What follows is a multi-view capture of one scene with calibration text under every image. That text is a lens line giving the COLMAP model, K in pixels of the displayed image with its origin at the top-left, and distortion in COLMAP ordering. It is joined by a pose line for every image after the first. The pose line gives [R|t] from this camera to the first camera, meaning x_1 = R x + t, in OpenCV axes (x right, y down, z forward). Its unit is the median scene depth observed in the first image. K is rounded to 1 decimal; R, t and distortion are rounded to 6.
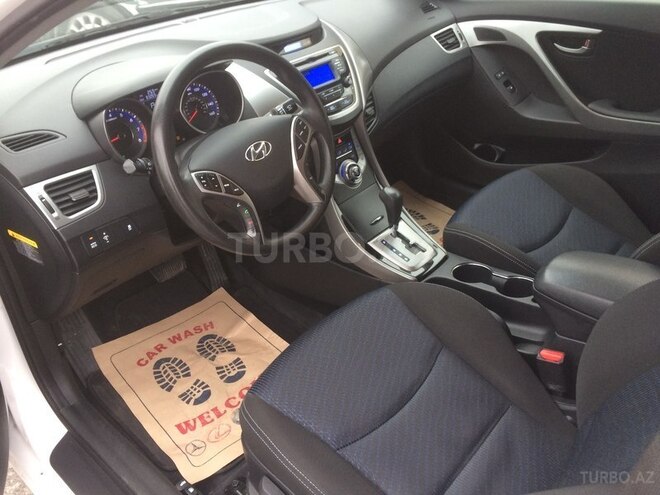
lens RADIAL K [[564.5, 0, 332.7], [0, 564.5, 248.8], [0, 0, 1]] dist [0.054647, -0.067390]
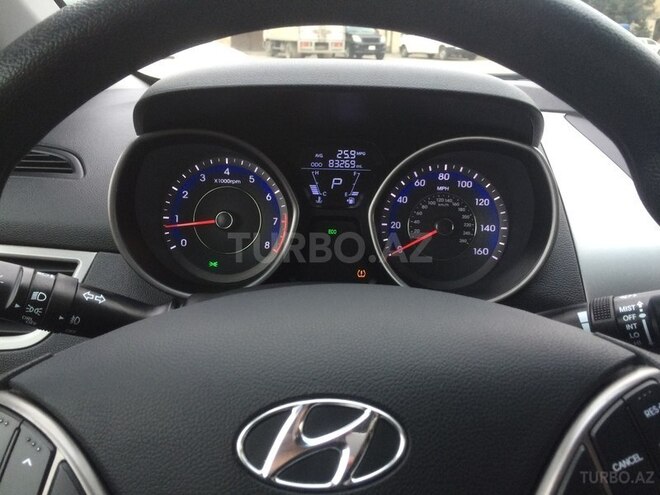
lens RADIAL K [[564.5, 0, 330.2], [0, 564.5, 247.4], [0, 0, 1]] dist [0.054647, -0.067390]
pose [[0.635868, 0.318683, -0.702931, -0.005339], [-0.468477, 0.883166, -0.023387, -0.171528], [0.613352, 0.344178, 0.710873, 0.617265]]
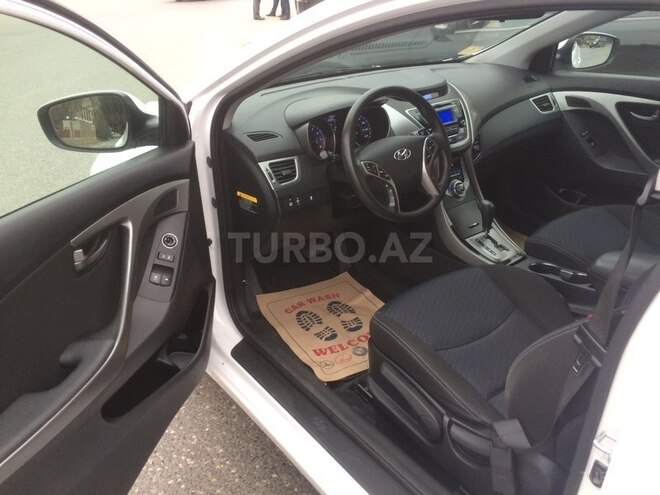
lens RADIAL K [[564.5, 0, 331.9], [0, 564.5, 246.5], [0, 0, 1]] dist [0.054647, -0.067390]
pose [[0.981536, 0.109275, -0.156991, -0.037353], [-0.127267, 0.985803, -0.109521, 0.197582], [0.142794, 0.127479, 0.981509, -0.375043]]
